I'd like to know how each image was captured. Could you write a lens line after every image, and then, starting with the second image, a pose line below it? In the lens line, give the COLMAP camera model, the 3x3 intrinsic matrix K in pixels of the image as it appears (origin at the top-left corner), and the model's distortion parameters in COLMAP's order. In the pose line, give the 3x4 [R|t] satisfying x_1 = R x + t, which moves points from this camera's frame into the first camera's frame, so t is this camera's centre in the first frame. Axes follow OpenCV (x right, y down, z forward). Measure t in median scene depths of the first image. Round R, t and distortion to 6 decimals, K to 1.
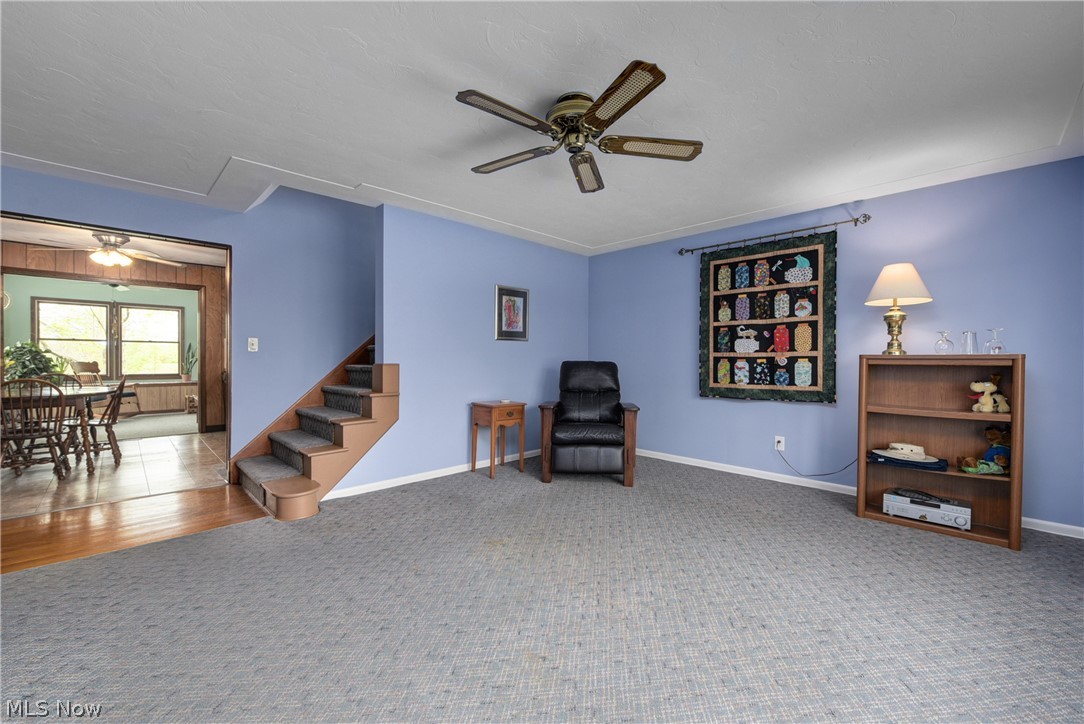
lens RADIAL K [[432.7, 0, 542.0], [0, 432.7, 362.0], [0, 0, 1]] dist [-0.007247, -0.000137]
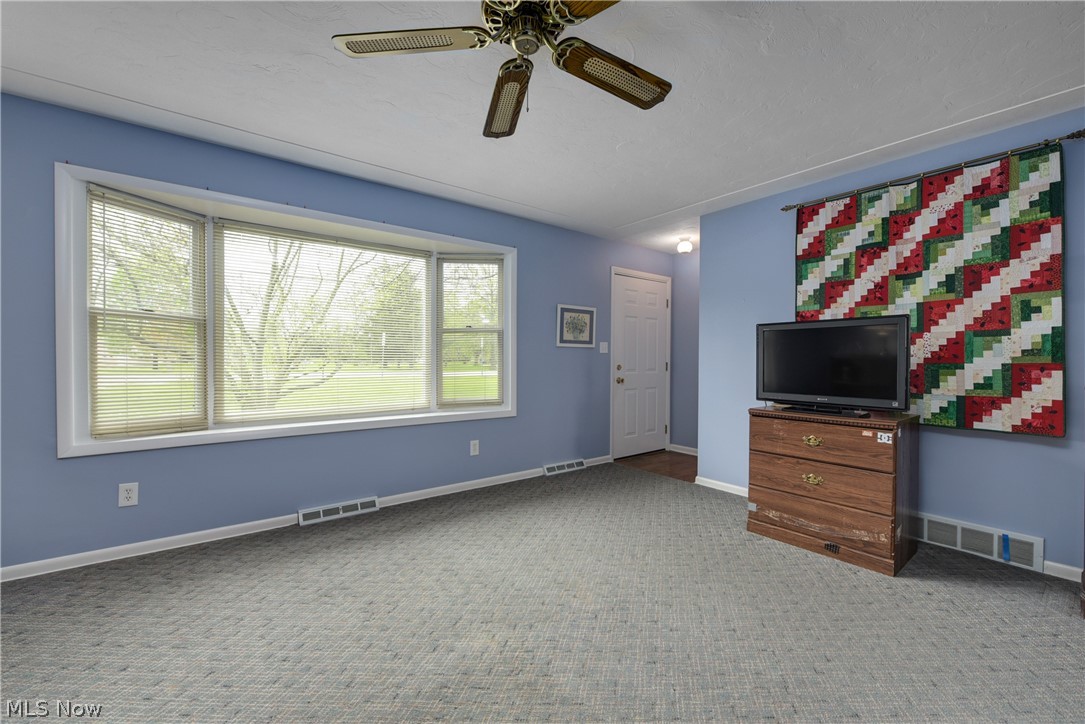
lens RADIAL K [[433.1, 0, 537.7], [0, 433.1, 362.5], [0, 0, 1]] dist [-0.008135, -0.000705]
pose [[-0.990113, -0.013125, 0.139655, -0.023538], [-0.010207, 0.999715, 0.021591, -0.011261], [-0.139899, 0.019952, -0.989965, 0.967657]]
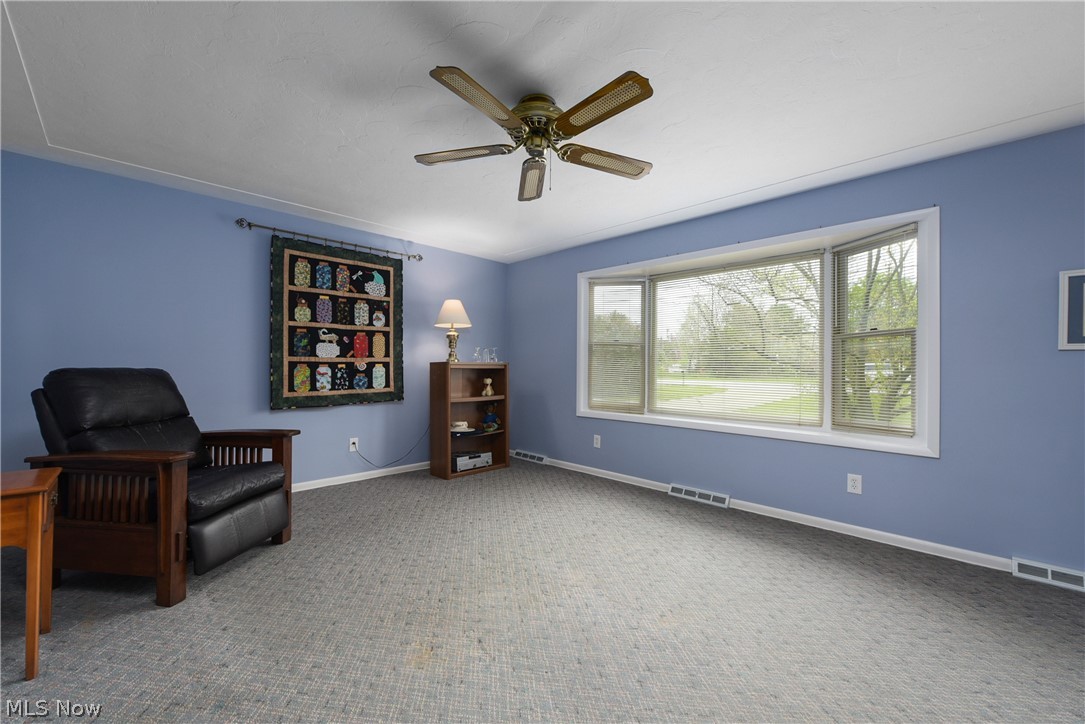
lens RADIAL K [[428.2, 0, 542.5], [0, 428.2, 362.0], [0, 0, 1]] dist [-0.007600, -0.000363]
pose [[-0.000584, 0.002081, 0.999998, -0.514535], [-0.000804, 0.999998, -0.002081, -0.011014], [-1.000000, -0.000805, -0.000583, 0.573815]]
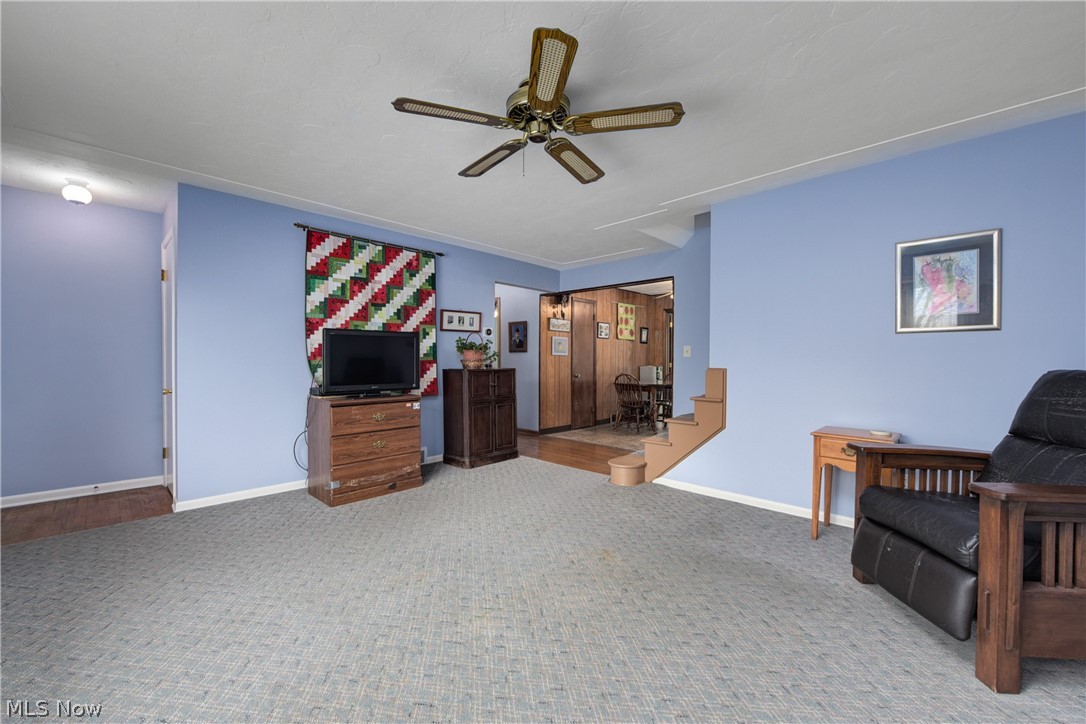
lens RADIAL K [[433.5, 0, 538.2], [0, 433.5, 362.5], [0, 0, 1]] dist [-0.008135, -0.000705]
pose [[0.011606, 0.000870, -0.999932, 0.589575], [-0.014942, 0.999888, 0.000697, -0.003594], [0.999821, 0.014933, 0.011618, 0.578584]]
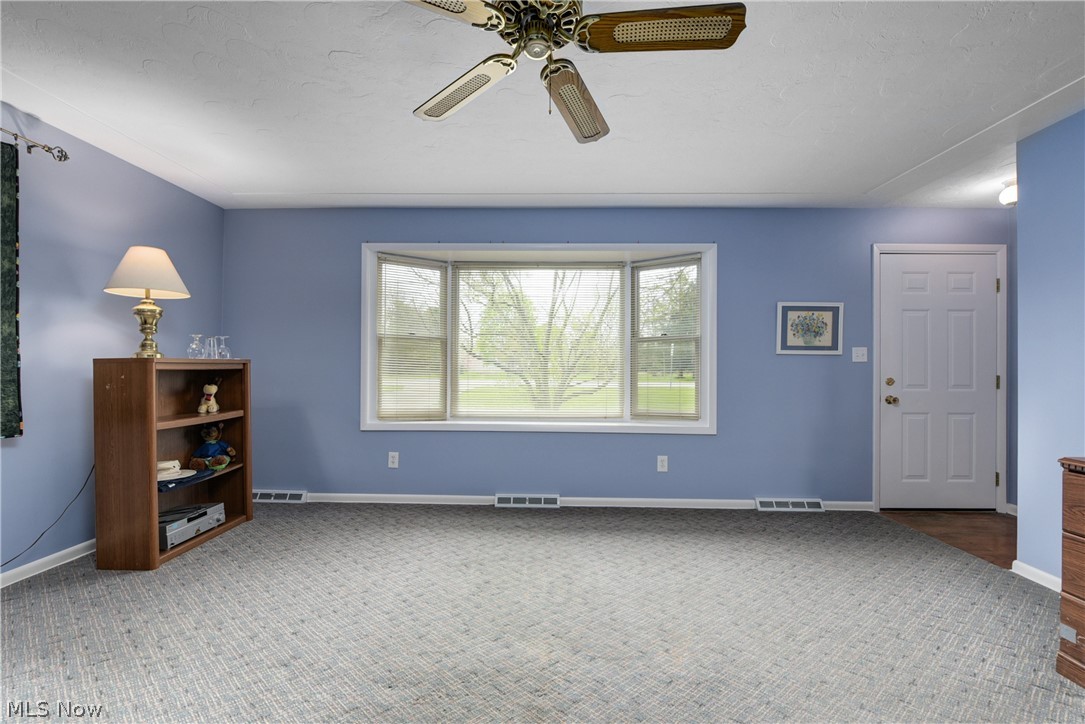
lens RADIAL K [[433.1, 0, 537.7], [0, 433.1, 362.5], [0, 0, 1]] dist [-0.008135, -0.000705]
pose [[-0.686373, -0.005483, 0.727229, -0.234584], [-0.004892, 0.999984, 0.002923, -0.011562], [-0.727233, -0.001552, -0.686389, 0.842026]]
